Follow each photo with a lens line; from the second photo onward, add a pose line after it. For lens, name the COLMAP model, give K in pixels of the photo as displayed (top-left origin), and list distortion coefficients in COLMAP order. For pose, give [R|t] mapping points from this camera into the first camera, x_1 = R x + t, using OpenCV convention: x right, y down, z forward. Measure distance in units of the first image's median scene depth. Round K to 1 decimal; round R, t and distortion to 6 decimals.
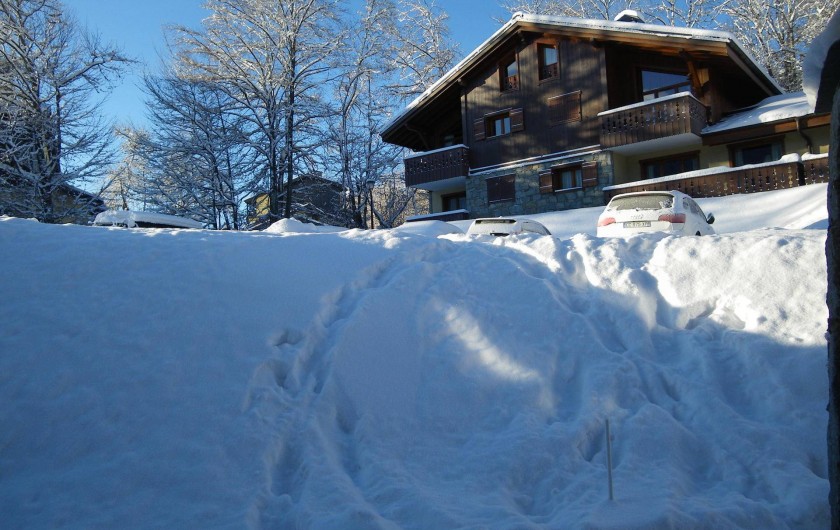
lens RADIAL K [[662.1, 0, 418.7], [0, 662.1, 262.1], [0, 0, 1]] dist [-0.000704, 0.008398]
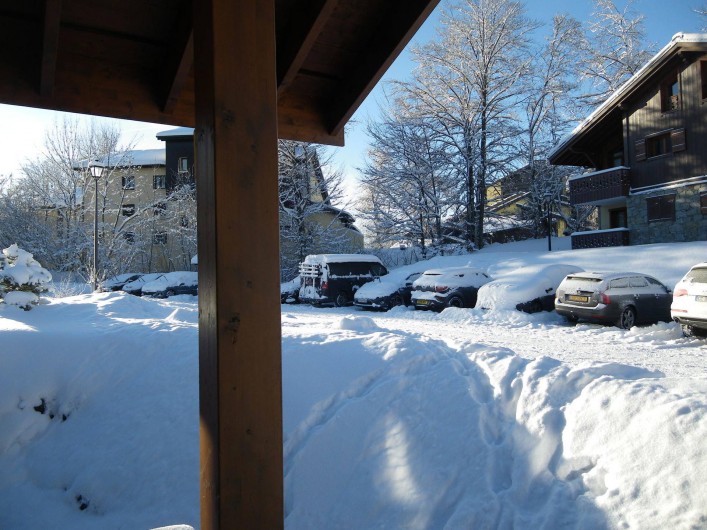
lens RADIAL K [[564.3, 0, 351.3], [0, 564.3, 267.0], [0, 0, 1]] dist [0.006328, 0.007418]
pose [[0.865355, 0.016117, -0.500901, 0.150360], [0.022431, 0.997236, 0.070839, -0.093376], [0.500658, -0.072537, 0.862601, -0.008281]]
